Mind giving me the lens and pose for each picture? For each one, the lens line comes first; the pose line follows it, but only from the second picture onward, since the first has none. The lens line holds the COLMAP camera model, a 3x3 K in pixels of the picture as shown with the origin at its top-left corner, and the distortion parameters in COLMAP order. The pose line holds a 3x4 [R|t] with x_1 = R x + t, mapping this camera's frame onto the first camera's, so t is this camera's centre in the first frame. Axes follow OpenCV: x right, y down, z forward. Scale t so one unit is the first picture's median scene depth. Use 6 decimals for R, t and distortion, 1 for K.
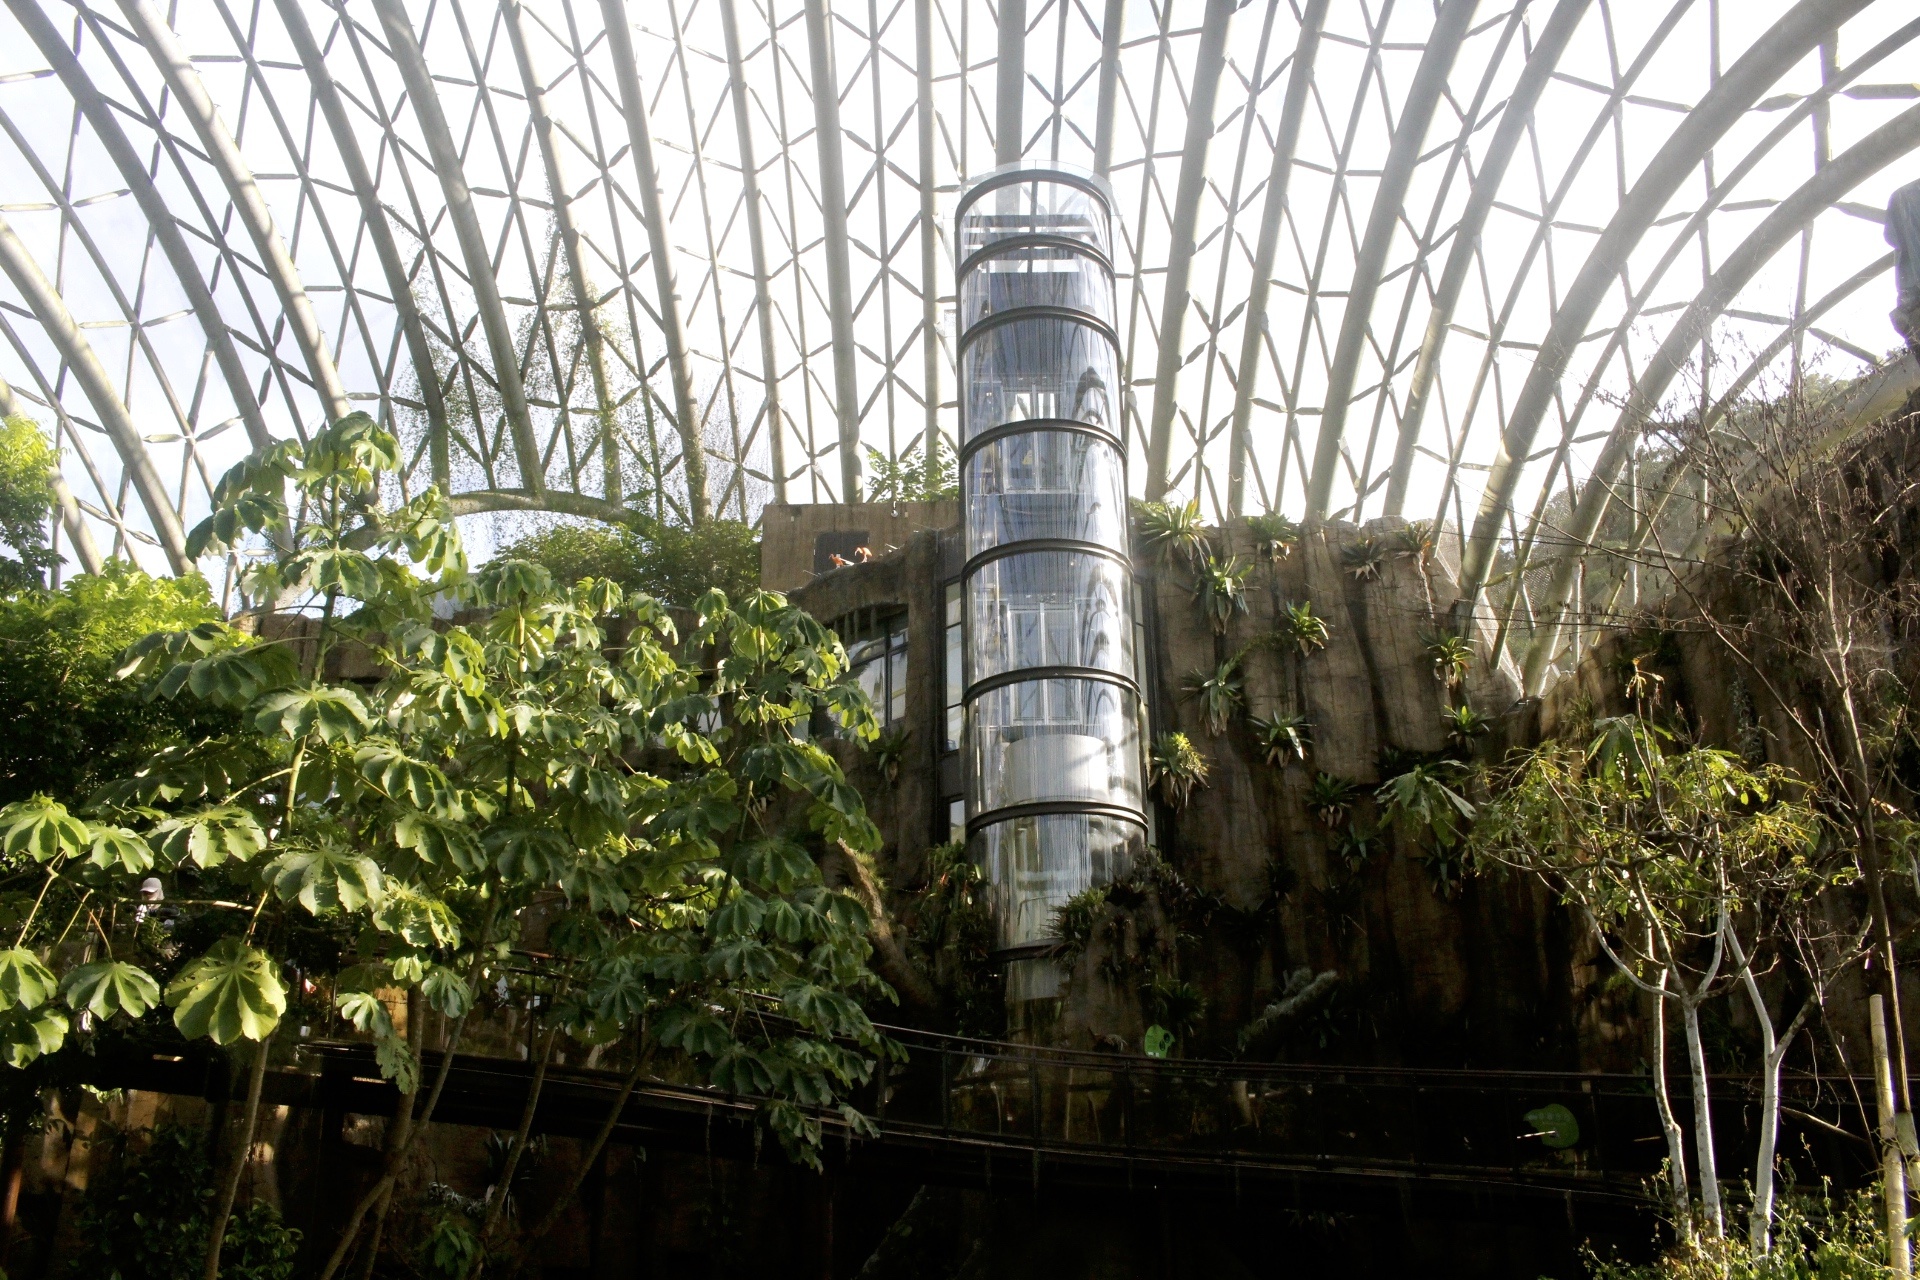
lens RADIAL K [[1593.9, 0, 955.7], [0, 1593.9, 638.8], [0, 0, 1]] dist [-0.156512, 0.134224]
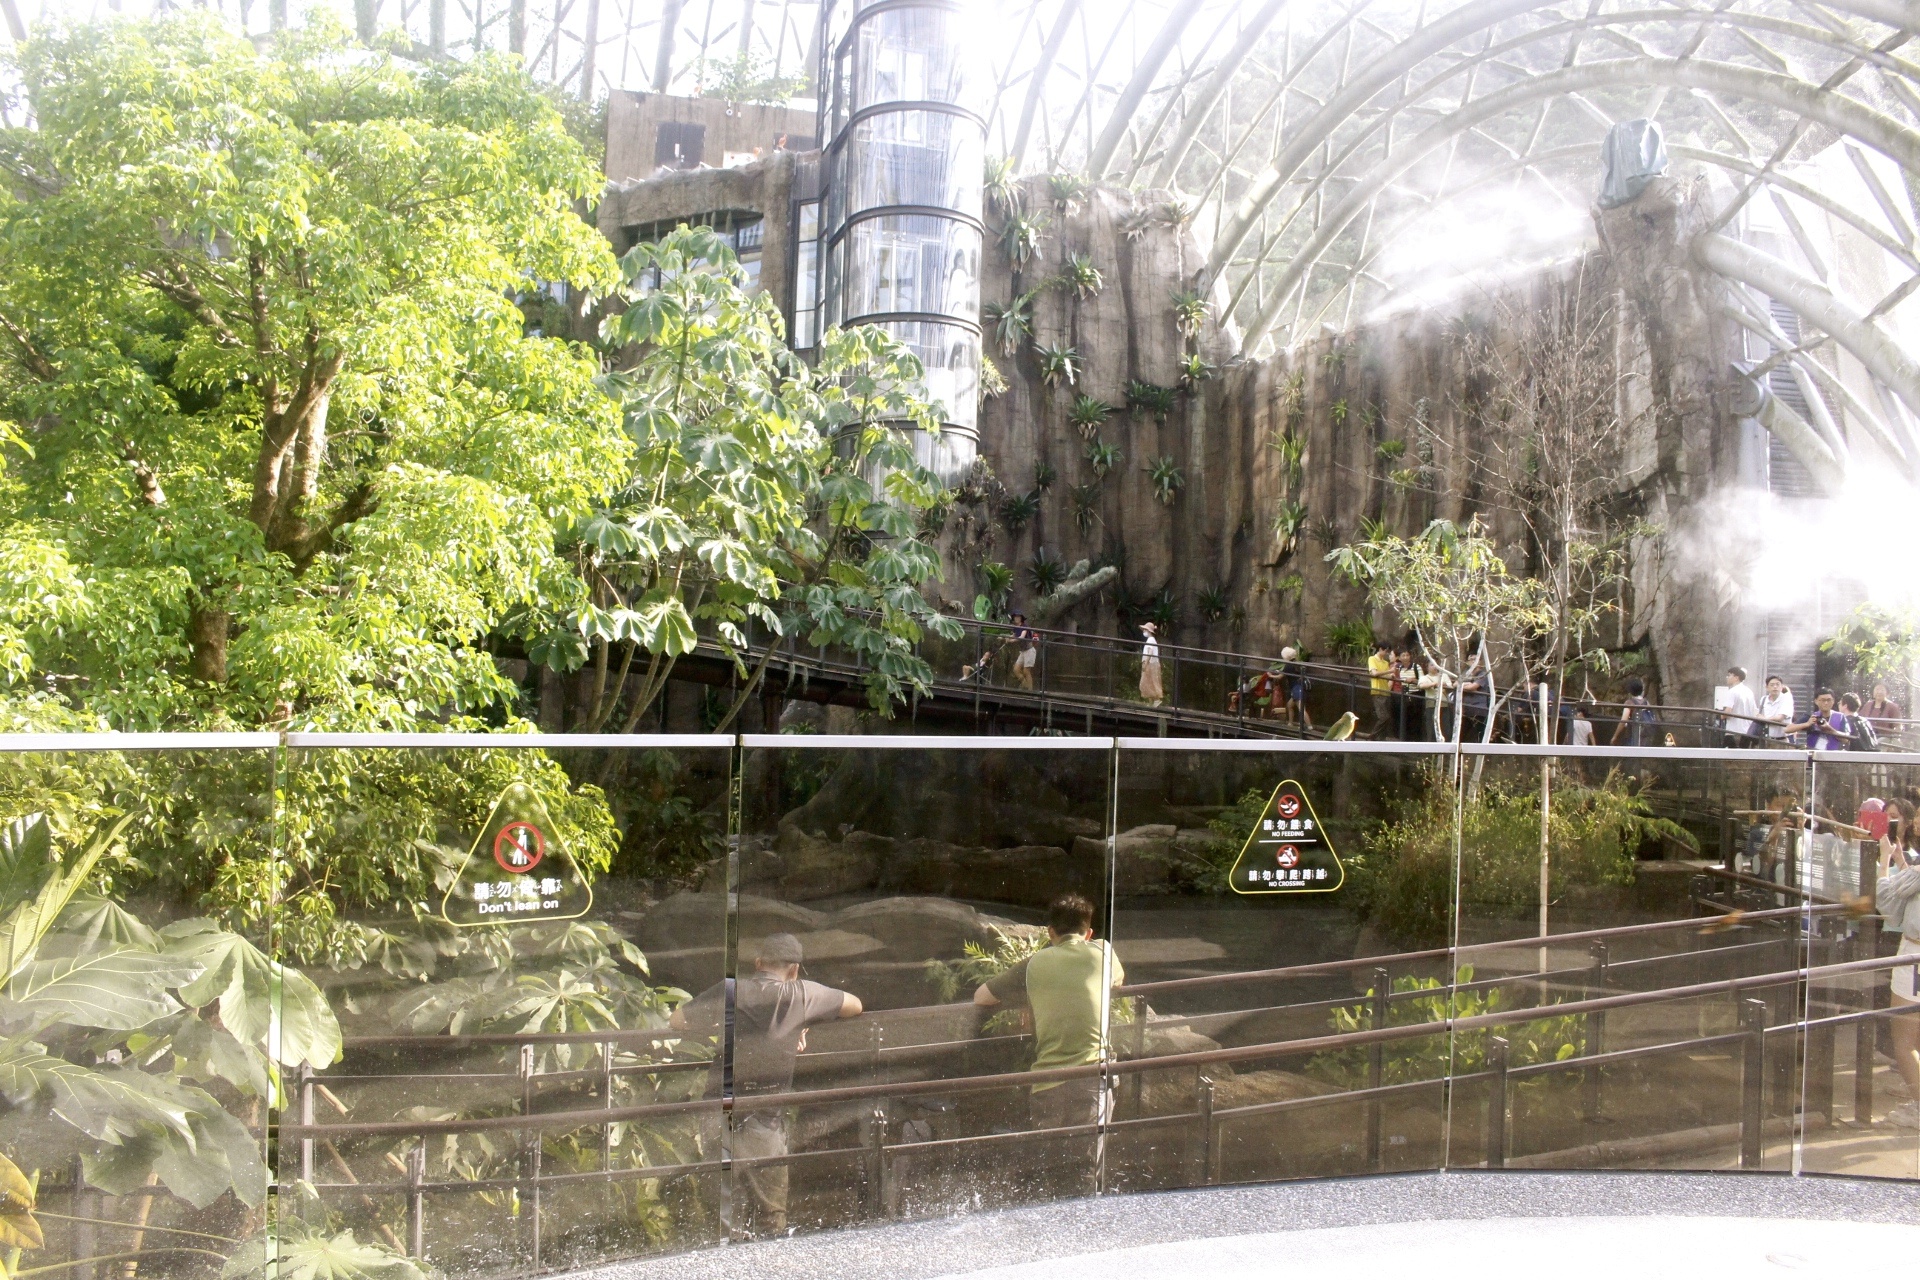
lens RADIAL K [[1593.9, 0, 955.7], [0, 1593.9, 638.8], [0, 0, 1]] dist [-0.156512, 0.134224]
pose [[0.957159, 0.048854, 0.285411, -0.221185], [-0.138568, 0.942757, 0.303329, -0.103315], [-0.254255, -0.329883, 0.909138, -0.200283]]
